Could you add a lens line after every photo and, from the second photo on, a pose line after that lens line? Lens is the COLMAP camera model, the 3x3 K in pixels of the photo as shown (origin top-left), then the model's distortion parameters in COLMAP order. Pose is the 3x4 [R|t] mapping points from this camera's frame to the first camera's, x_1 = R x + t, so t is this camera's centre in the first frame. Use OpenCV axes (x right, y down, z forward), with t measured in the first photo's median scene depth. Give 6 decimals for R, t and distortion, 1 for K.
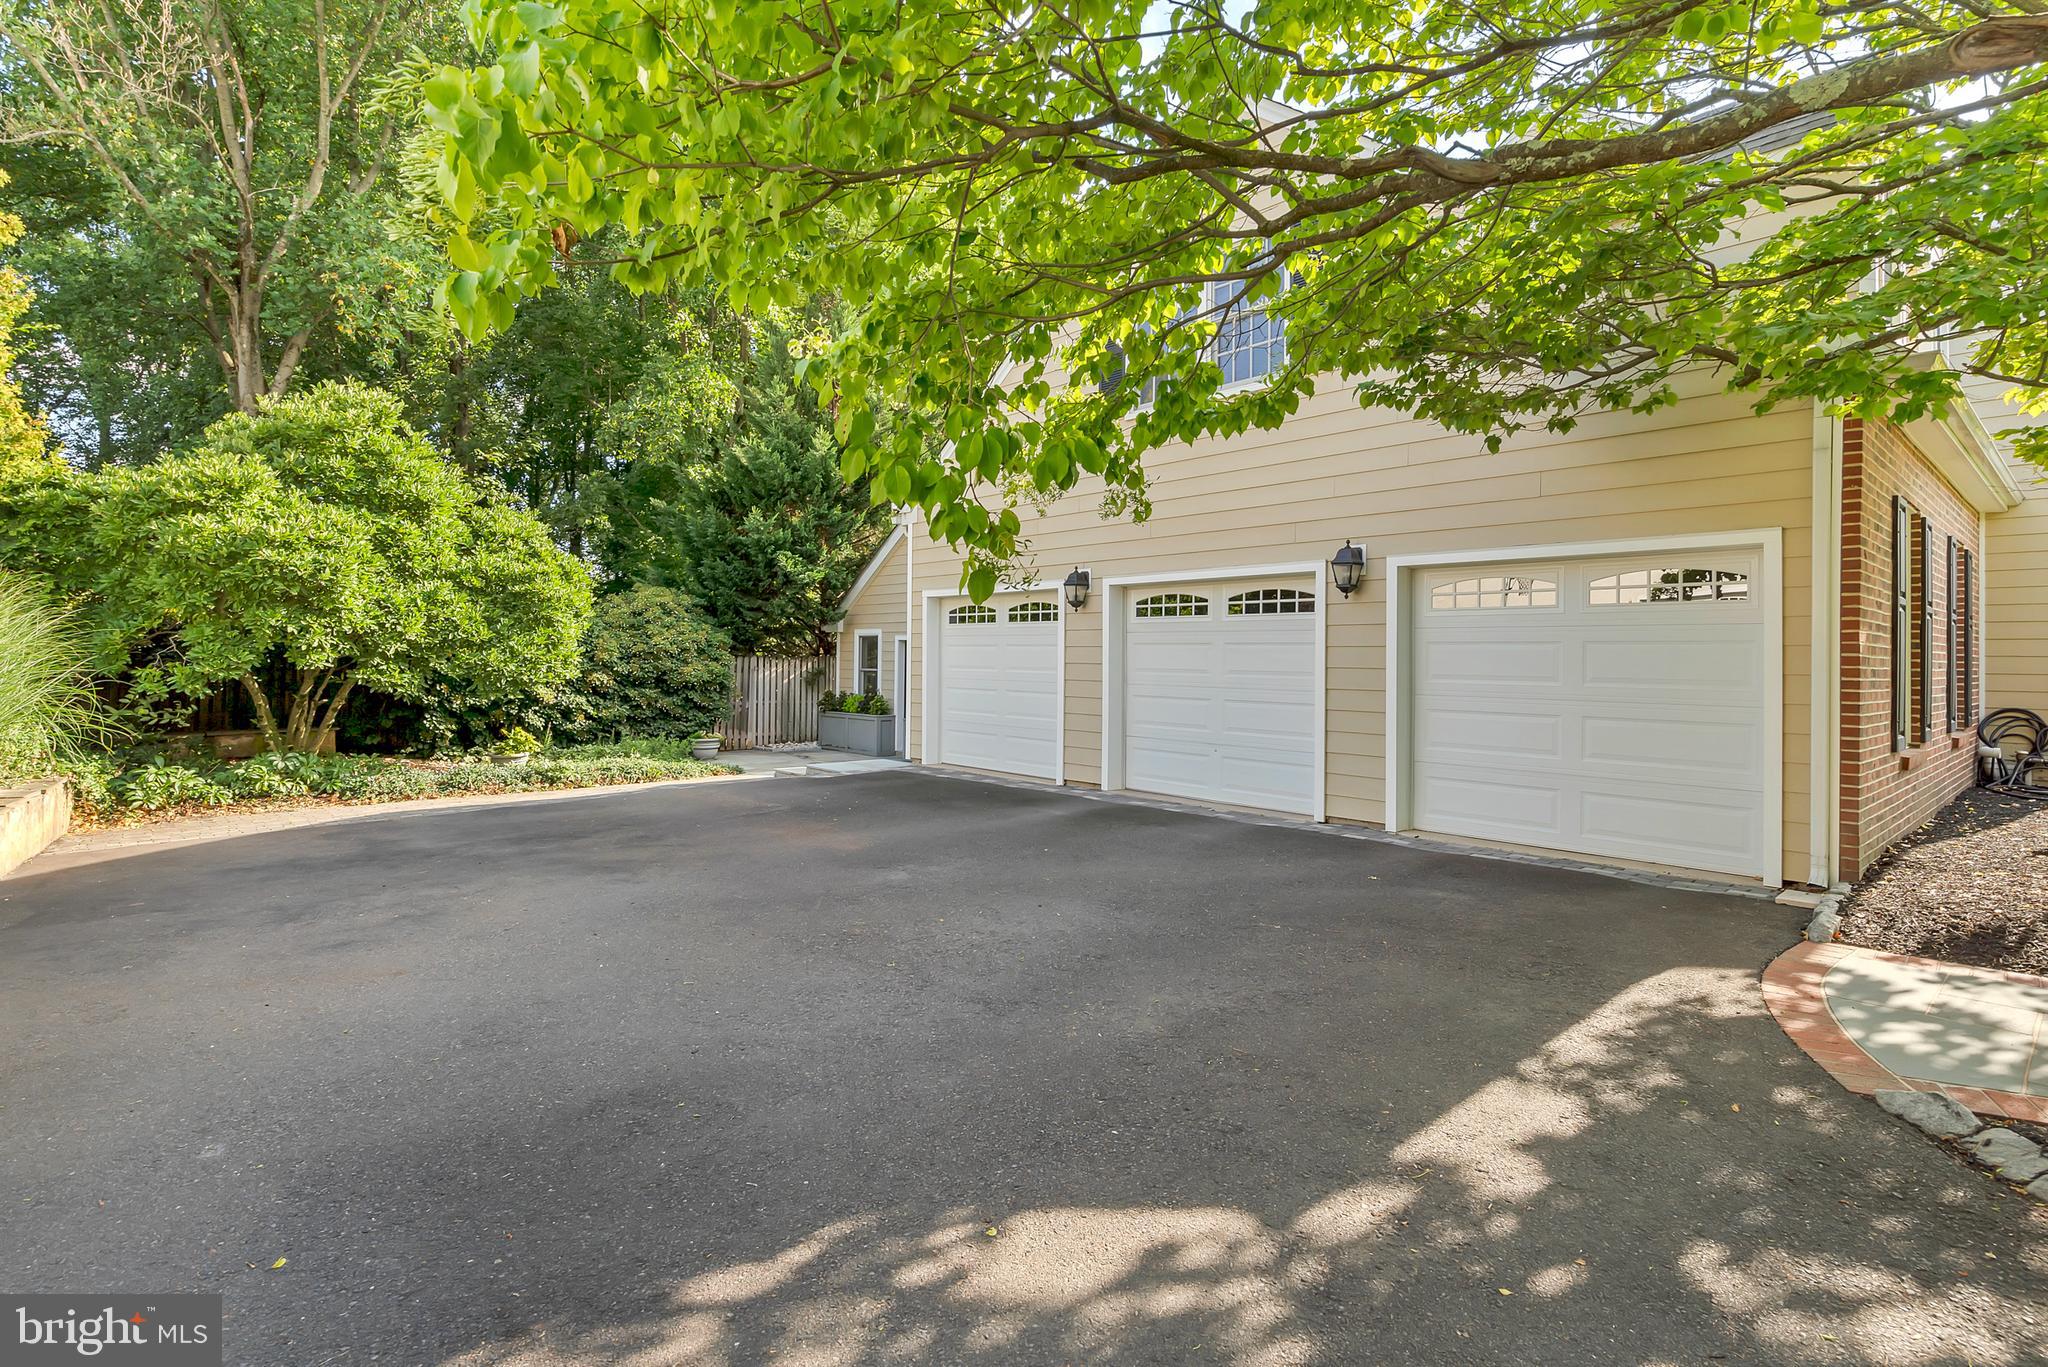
lens RADIAL K [[986.8, 0, 1027.7], [0, 986.8, 656.8], [0, 0, 1]] dist [0.000510, 0.000070]
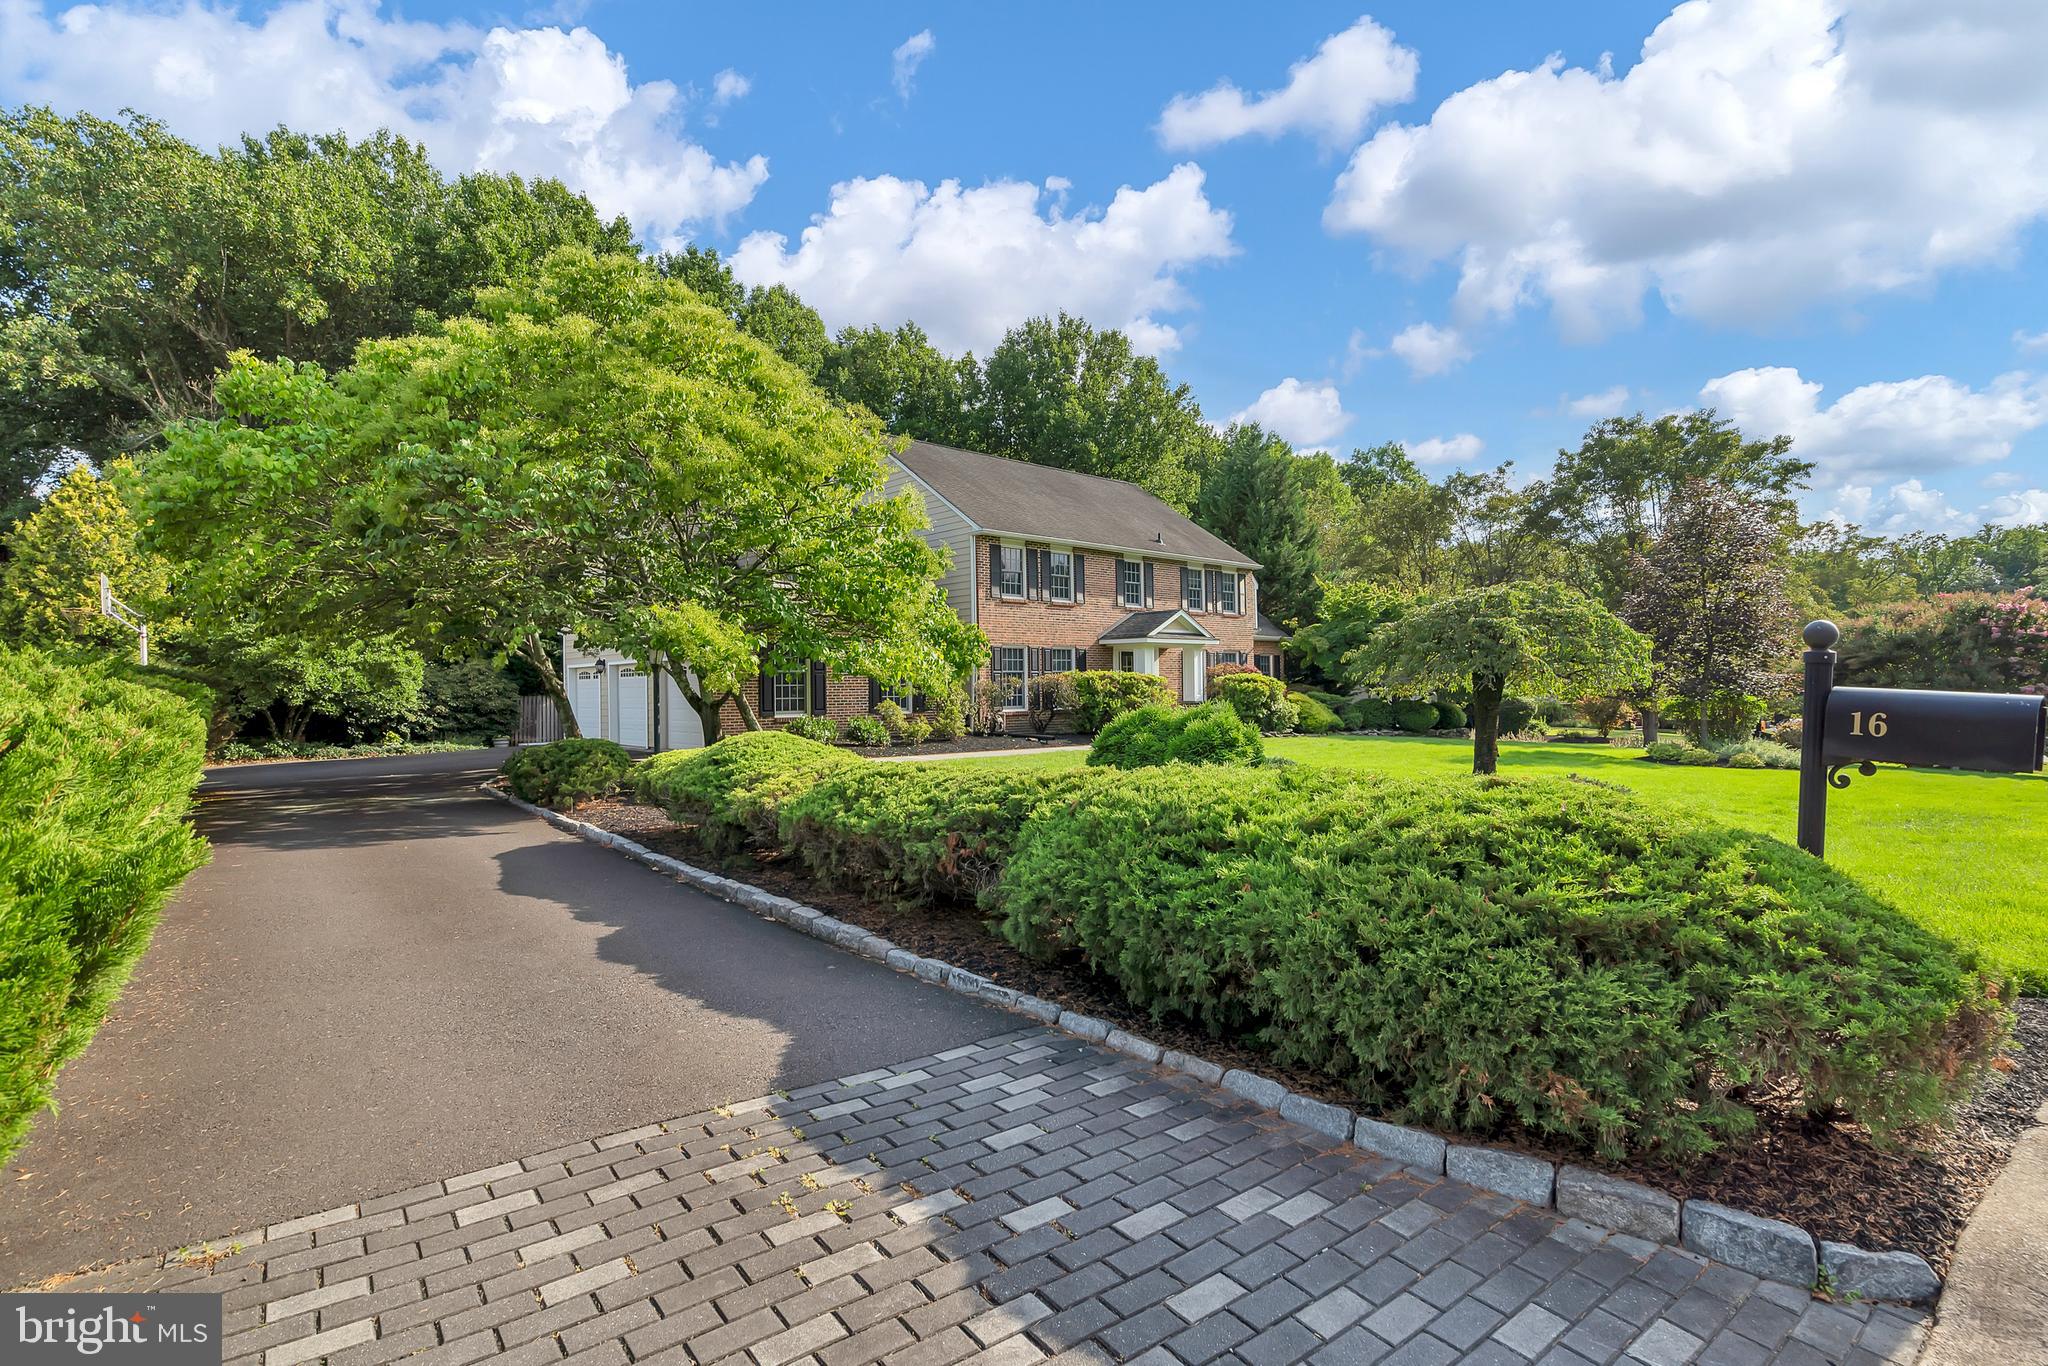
lens RADIAL K [[969.9, 0, 1024.0], [0, 969.9, 683.0], [0, 0, 1]] dist [-0.000401, 0.000017]
pose [[0.999440, -0.022719, 0.024556, 0.622235], [0.022814, 0.999733, -0.003602, 0.003811], [-0.024468, 0.004160, 0.999692, -0.877866]]
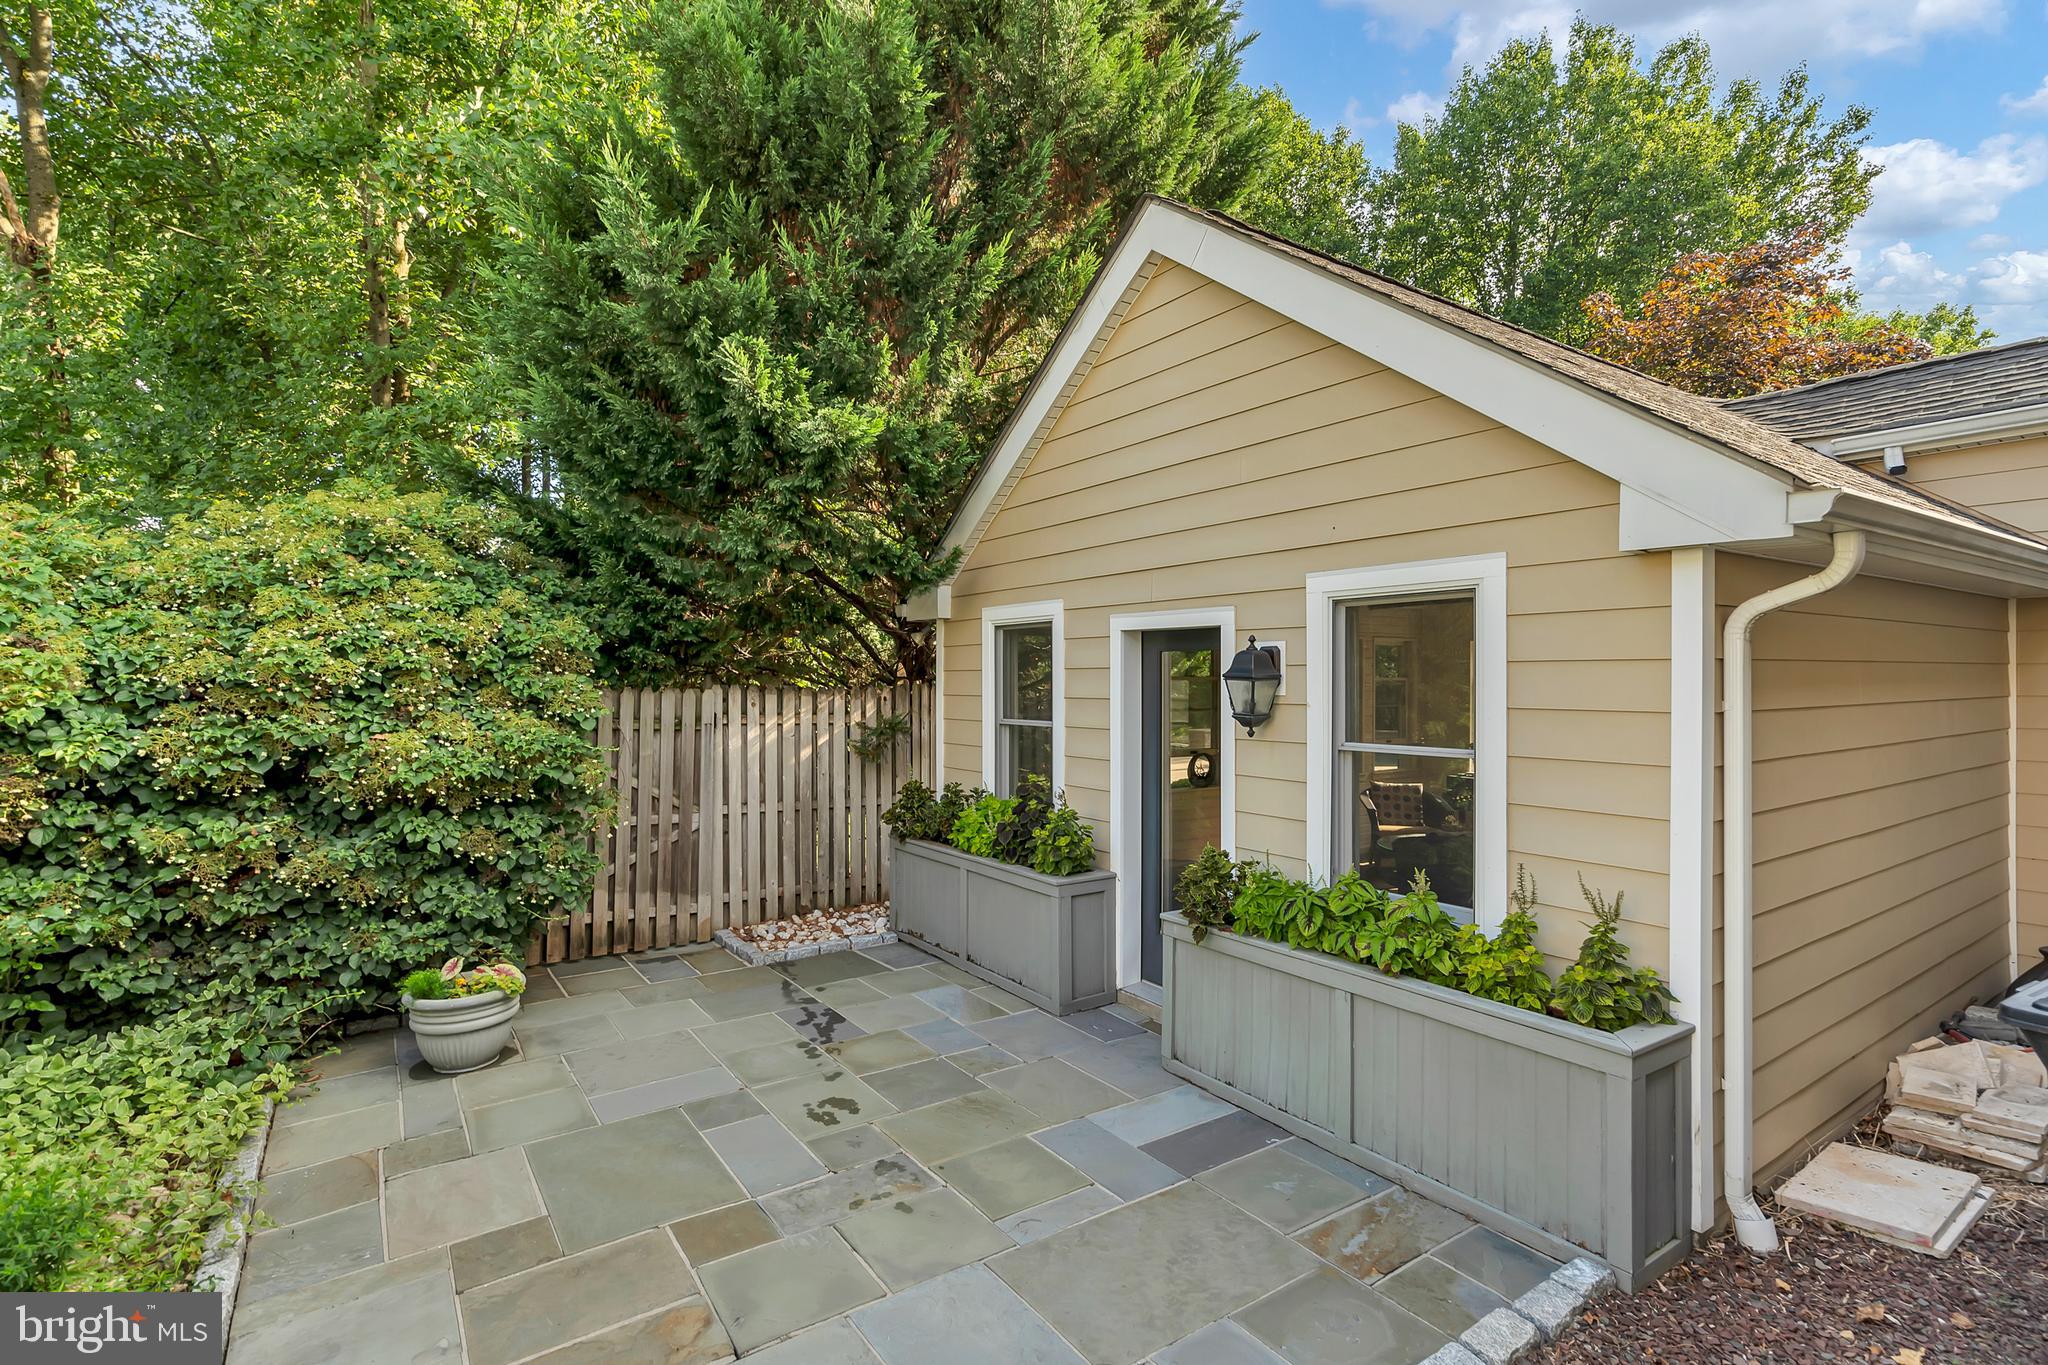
lens RADIAL K [[969.9, 0, 1024.0], [0, 969.9, 682.5], [0, 0, 1]] dist [-0.000401, 0.000017]
pose [[0.990605, -0.014511, -0.135980, -0.124672], [0.015094, 0.999881, 0.003259, -0.002068], [0.135916, -0.005281, 0.990706, 0.720143]]
